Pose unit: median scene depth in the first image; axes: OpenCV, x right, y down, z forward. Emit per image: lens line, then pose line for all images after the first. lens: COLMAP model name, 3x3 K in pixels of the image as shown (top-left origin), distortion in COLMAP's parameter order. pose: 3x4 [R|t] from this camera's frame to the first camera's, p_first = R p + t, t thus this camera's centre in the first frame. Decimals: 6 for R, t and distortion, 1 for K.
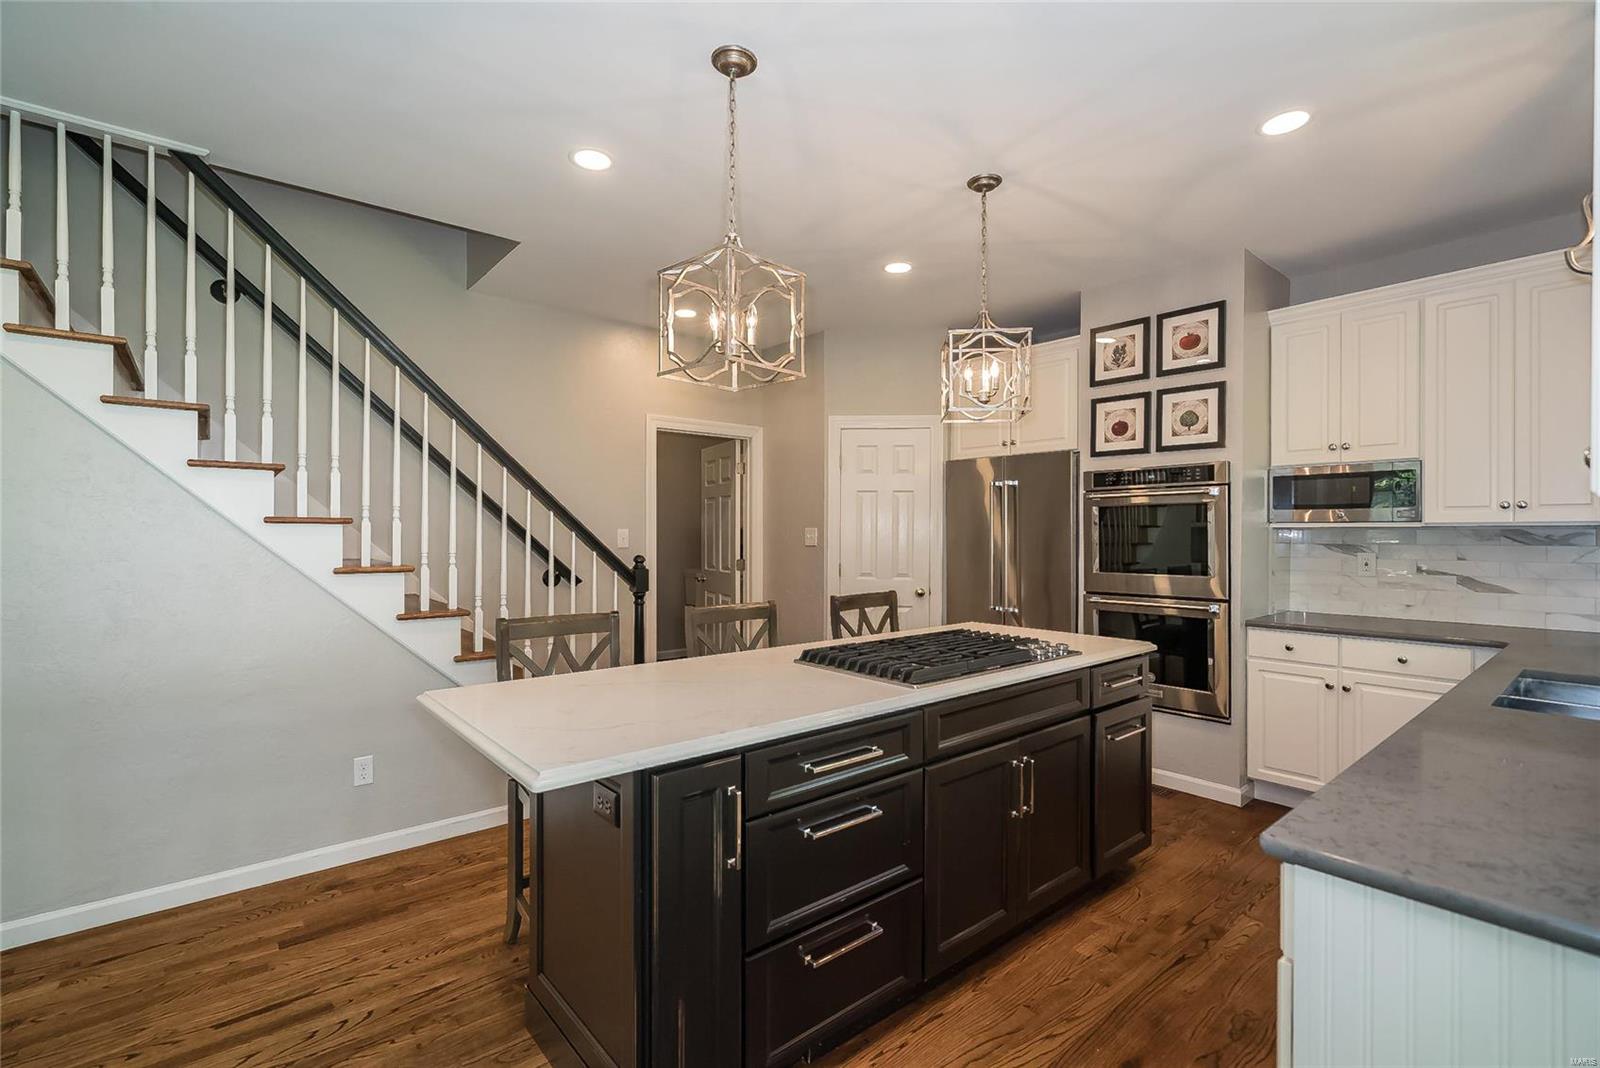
lens RADIAL K [[722.1, 0, 801.3], [0, 722.1, 538.3], [0, 0, 1]] dist [-0.000384, 0.000235]
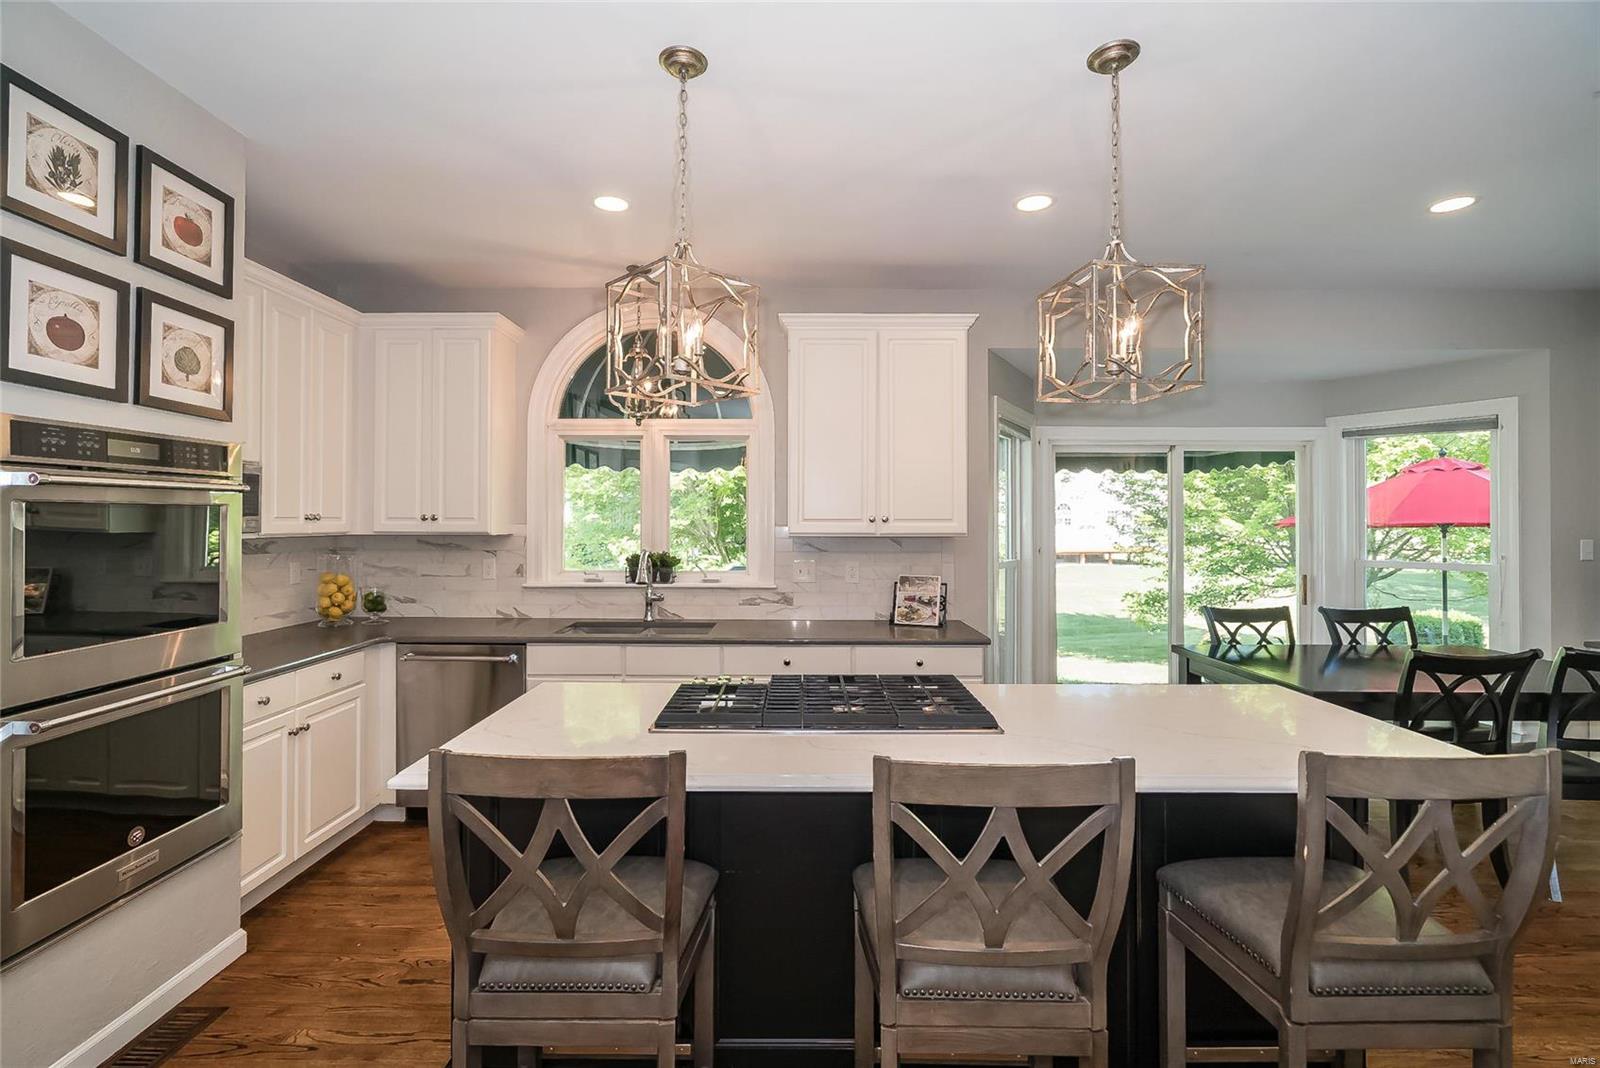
lens RADIAL K [[722.9, 0, 799.4], [0, 722.9, 519.1], [0, 0, 1]] dist [-0.001901, 0.000083]
pose [[-0.760320, 0.001583, 0.649547, -0.225461], [0.003922, 0.999990, 0.002154, -0.035668], [-0.649537, 0.004185, -0.760318, 1.126189]]
